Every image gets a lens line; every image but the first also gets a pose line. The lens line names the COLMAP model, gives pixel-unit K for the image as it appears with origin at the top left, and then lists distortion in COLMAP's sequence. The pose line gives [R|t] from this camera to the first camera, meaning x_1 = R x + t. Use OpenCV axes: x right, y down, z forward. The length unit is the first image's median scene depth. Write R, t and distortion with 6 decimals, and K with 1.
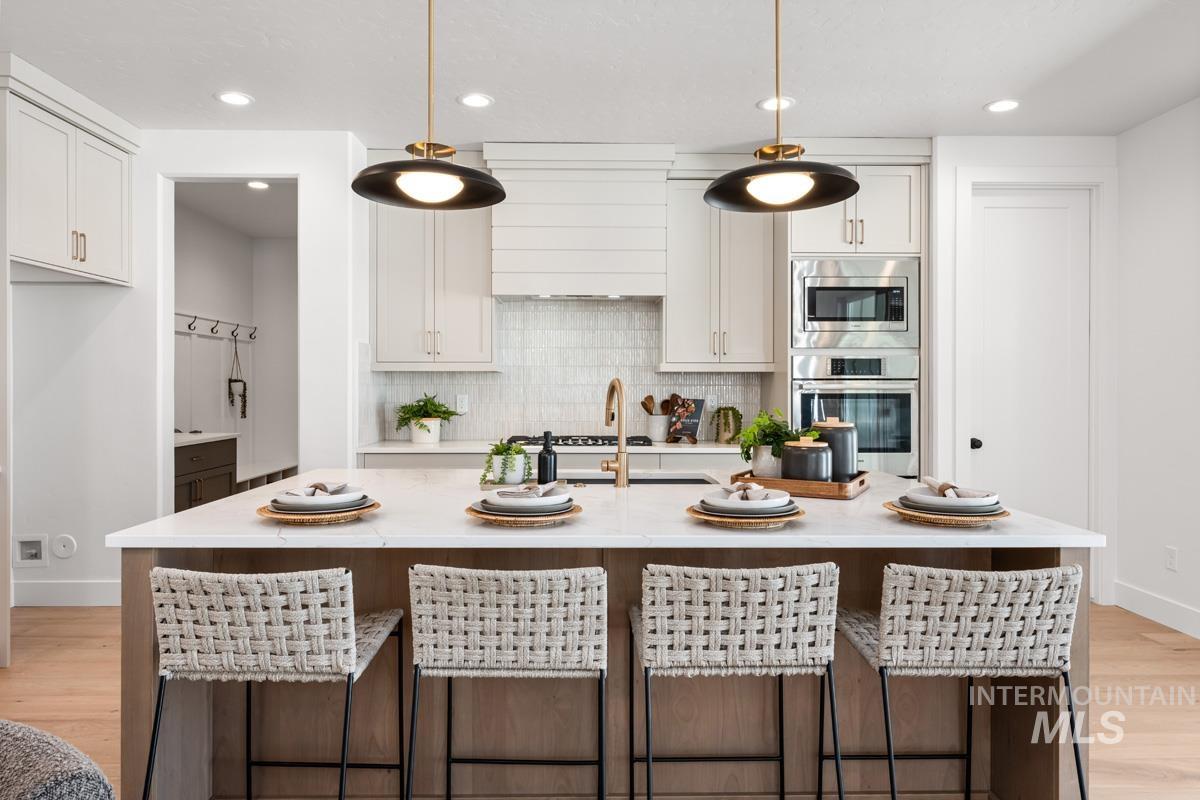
lens RADIAL K [[744.6, 0, 646.9], [0, 744.6, 397.6], [0, 0, 1]] dist [0.002763, 0.000120]
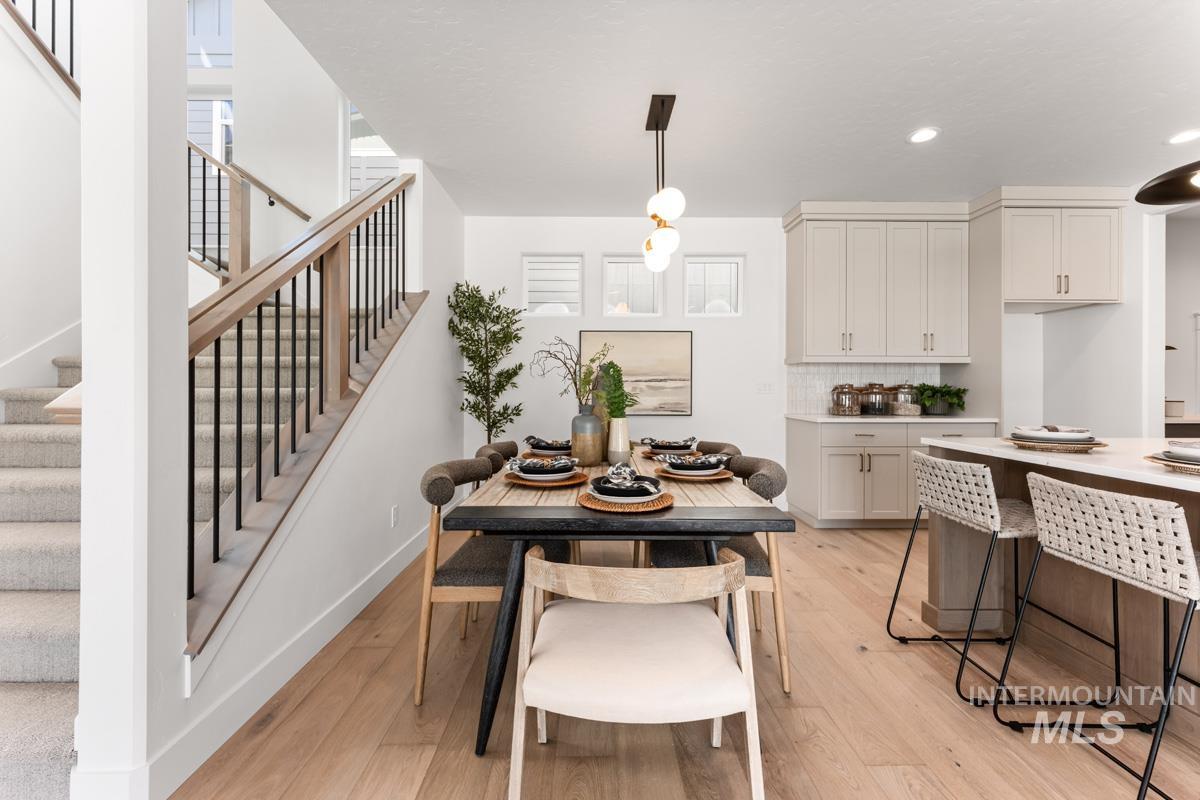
lens RADIAL K [[448.1, 0, 594.6], [0, 448.1, 384.0], [0, 0, 1]] dist [-0.000592, -0.000044]
pose [[-0.026245, -0.007194, -0.999630, 0.419078], [-0.007033, 0.999951, -0.007012, 0.040418], [0.999631, 0.006847, -0.026294, 0.098272]]
